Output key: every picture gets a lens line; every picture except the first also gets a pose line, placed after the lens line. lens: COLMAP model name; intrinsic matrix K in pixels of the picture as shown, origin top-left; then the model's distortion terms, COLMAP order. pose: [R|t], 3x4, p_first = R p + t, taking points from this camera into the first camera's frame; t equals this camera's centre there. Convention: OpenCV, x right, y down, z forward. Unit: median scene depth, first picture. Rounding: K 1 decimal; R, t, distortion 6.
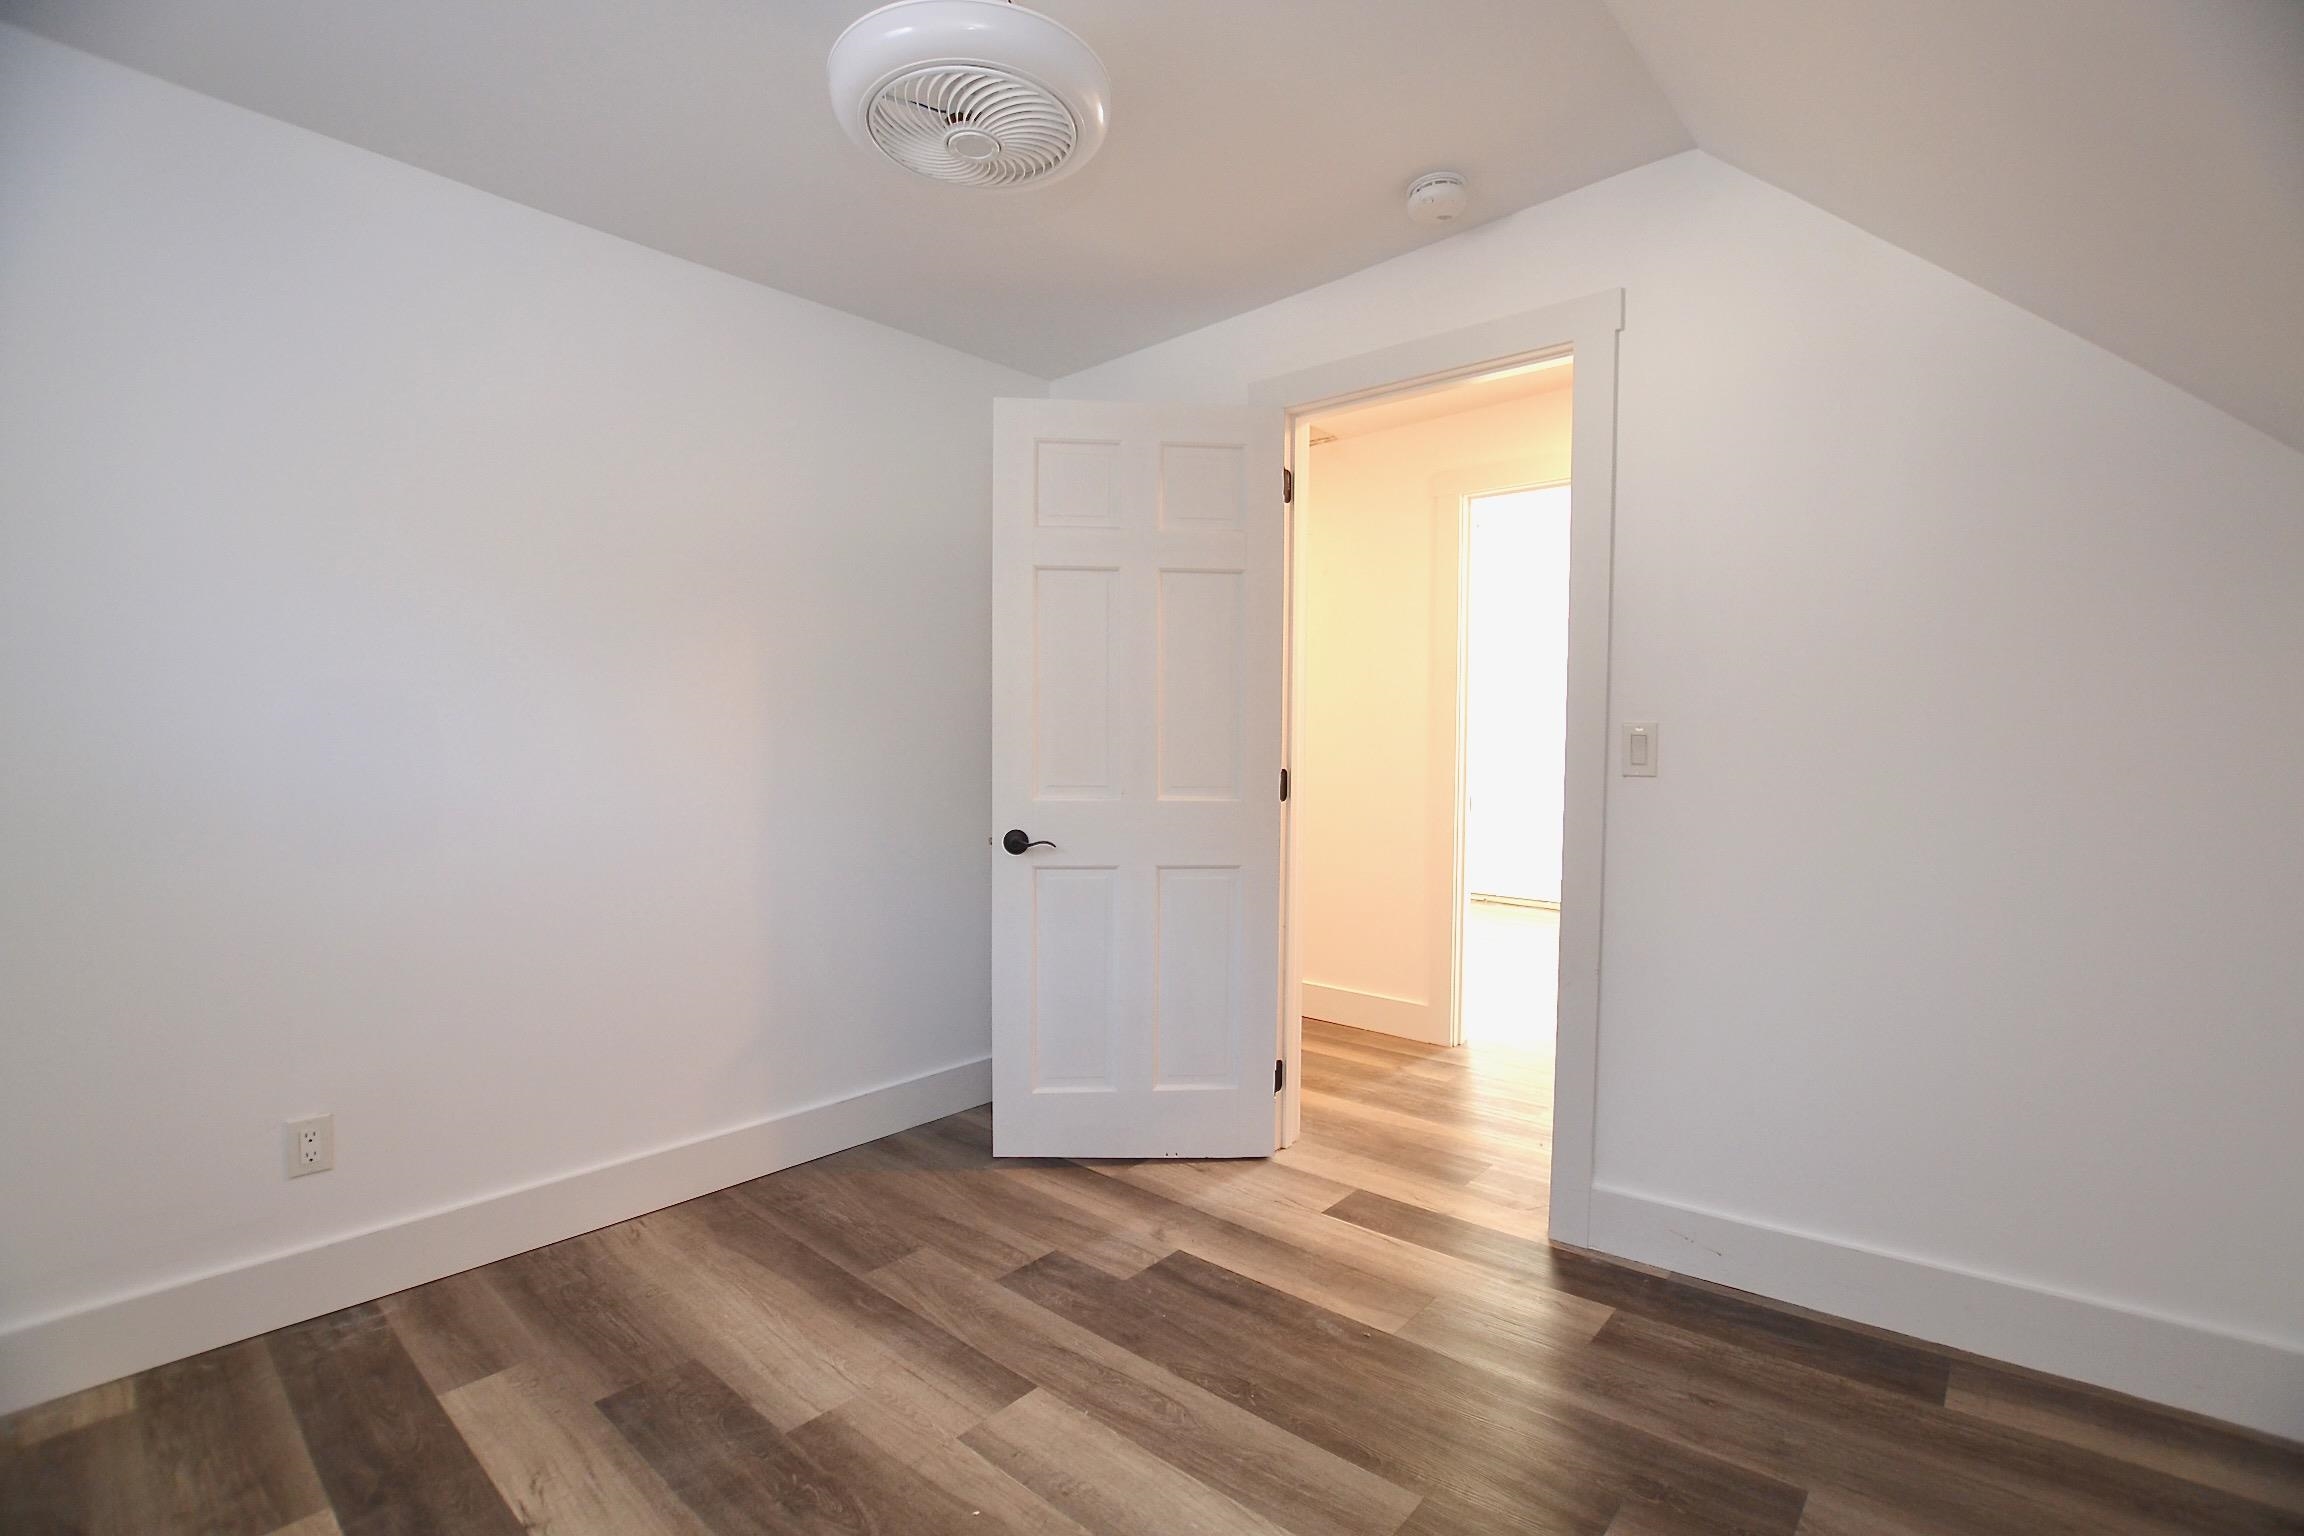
lens RADIAL K [[1031.4, 0, 1161.7], [0, 1031.4, 775.4], [0, 0, 1]] dist [-0.037400, 0.005881]
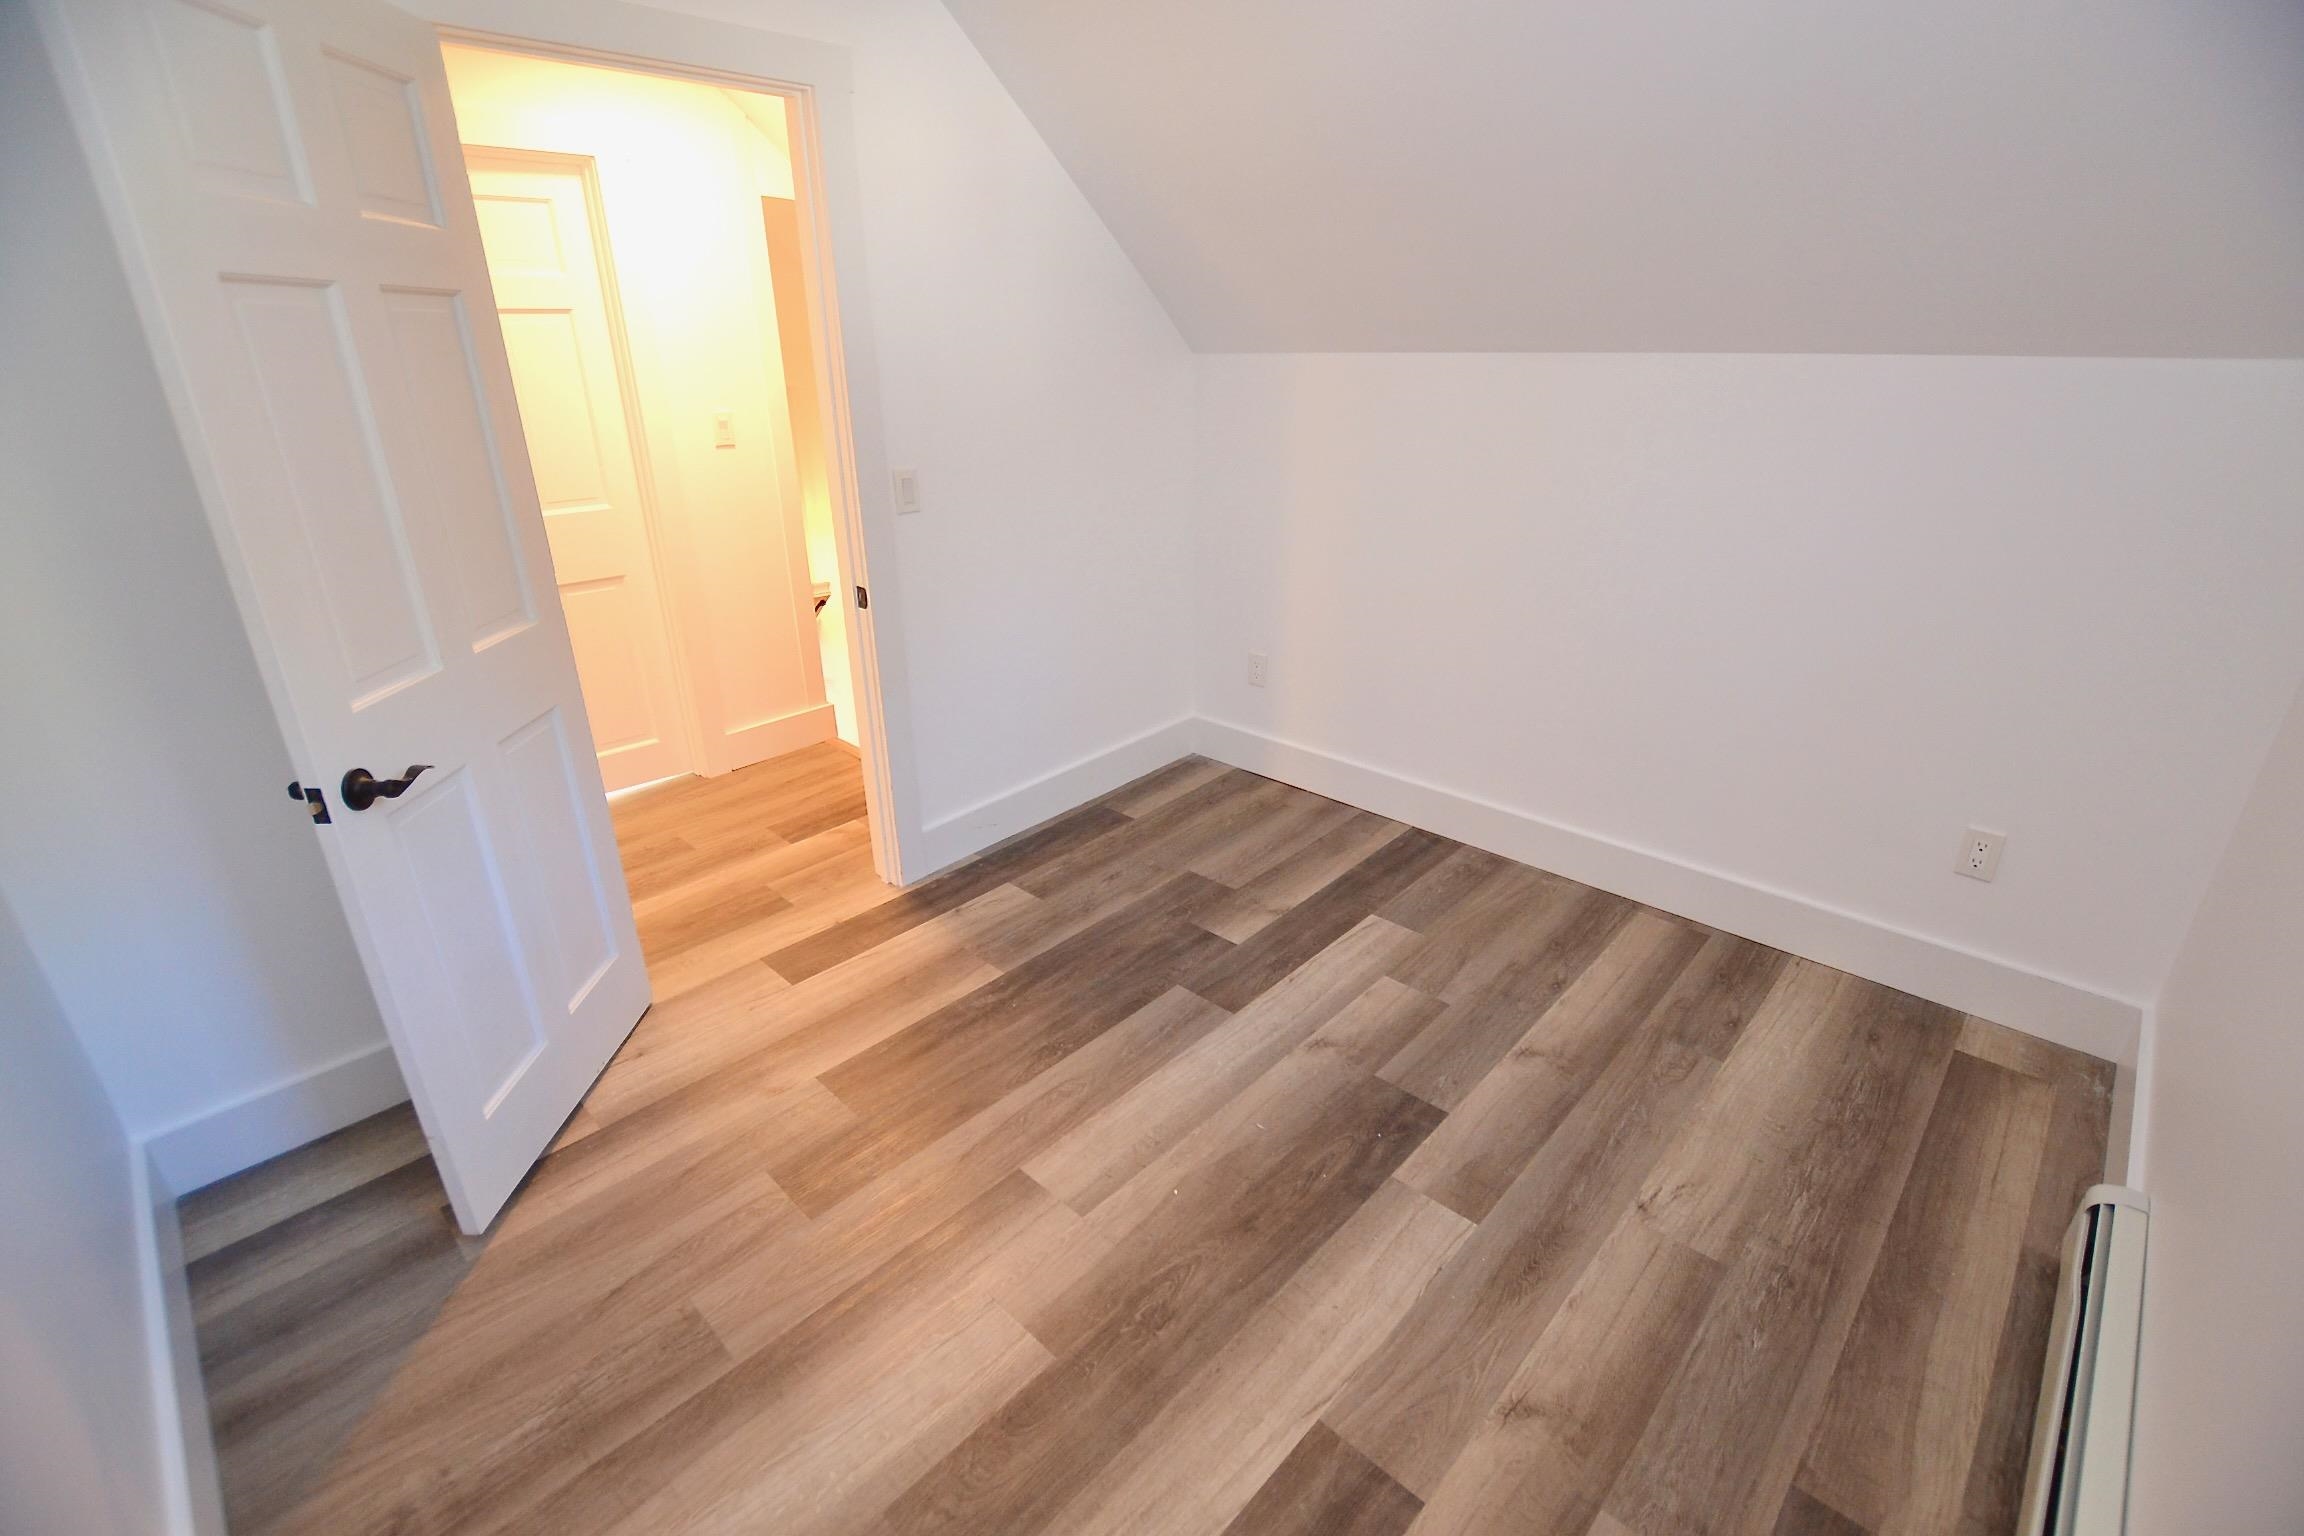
lens RADIAL K [[1031.4, 0, 1166.7], [0, 1031.4, 777.7], [0, 0, 1]] dist [-0.037400, 0.005881]
pose [[0.034734, -0.392604, 0.919052, -0.926726], [0.045400, 0.919277, 0.390984, -0.206139], [-0.998365, 0.028144, 0.049755, 0.738512]]
